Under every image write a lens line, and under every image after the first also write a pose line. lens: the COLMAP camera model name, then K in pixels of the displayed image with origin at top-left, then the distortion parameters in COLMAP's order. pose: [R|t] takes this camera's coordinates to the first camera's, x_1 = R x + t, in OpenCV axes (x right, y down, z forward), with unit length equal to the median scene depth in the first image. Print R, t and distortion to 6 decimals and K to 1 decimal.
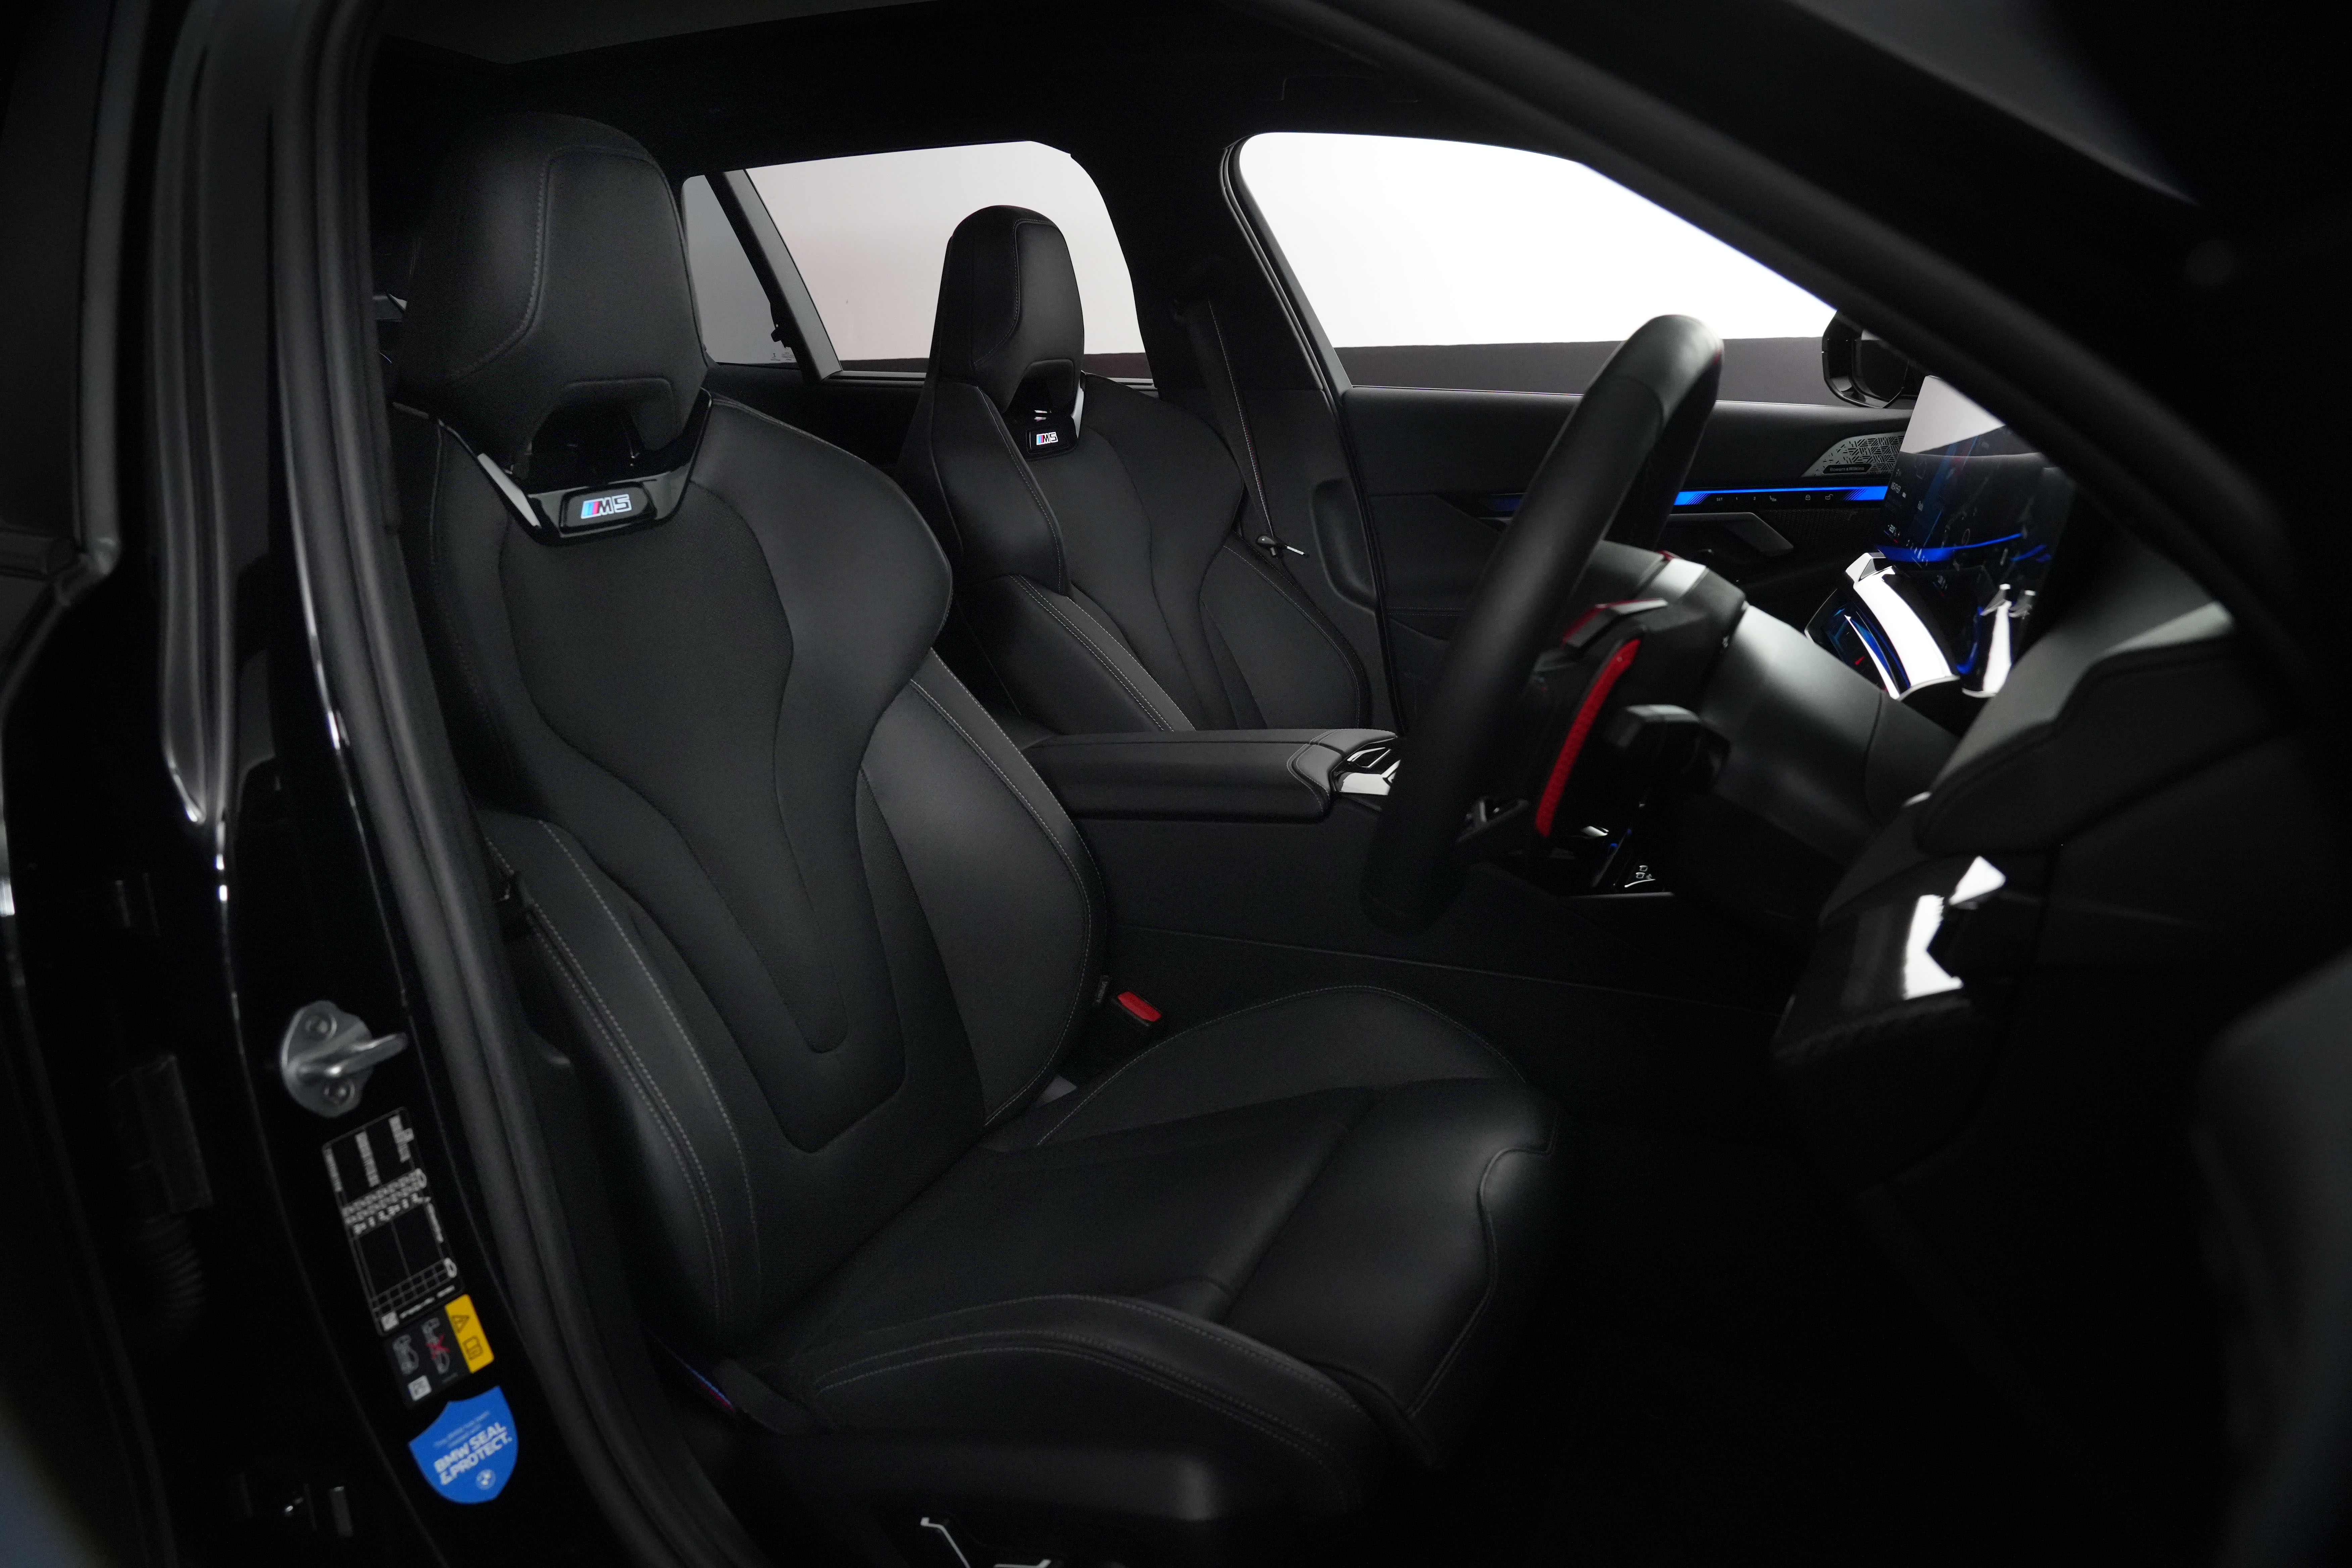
lens RADIAL K [[1772.4, 0, 1176.0], [0, 1772.4, 784.0], [0, 0, 1]] dist [0.025826, 0.004538]
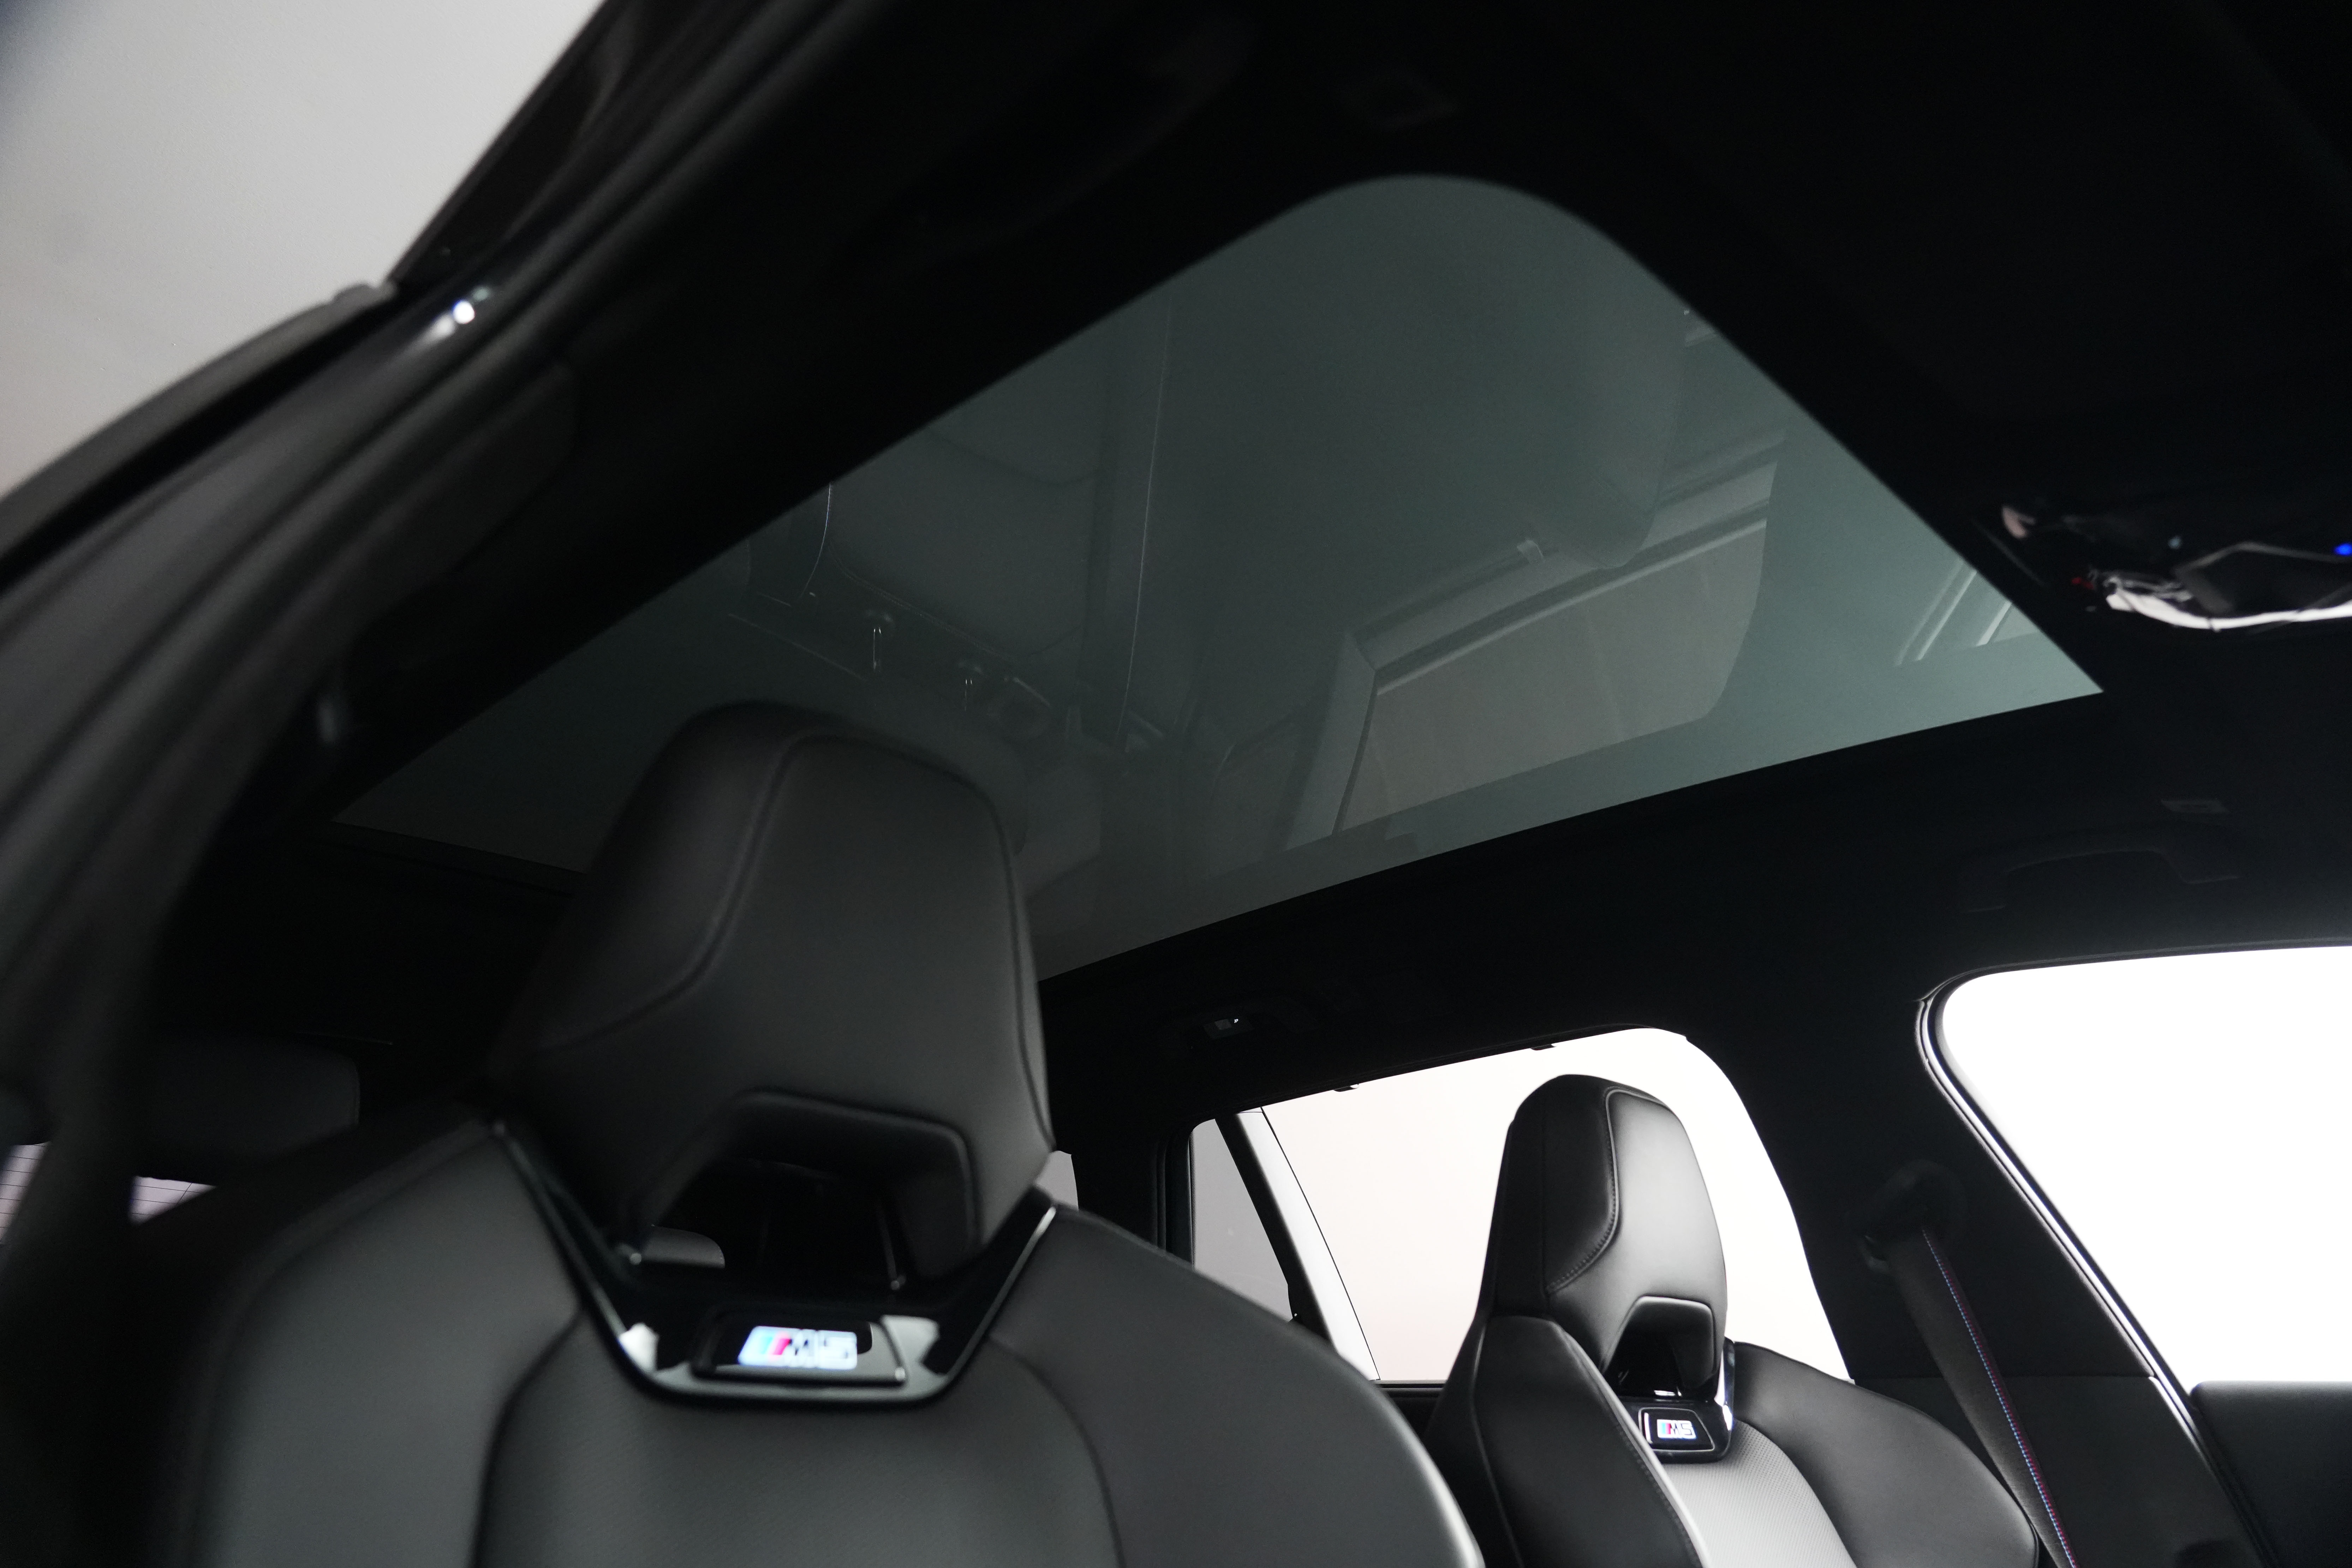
lens RADIAL K [[1772.3, 0, 1176.0], [0, 1772.3, 784.0], [0, 0, 1]] dist [0.025826, 0.004538]
pose [[0.944388, -0.107185, -0.310875, -0.020032], [-0.101978, 0.803312, -0.586763, 0.005759], [0.312622, 0.585834, 0.747707, 0.346016]]
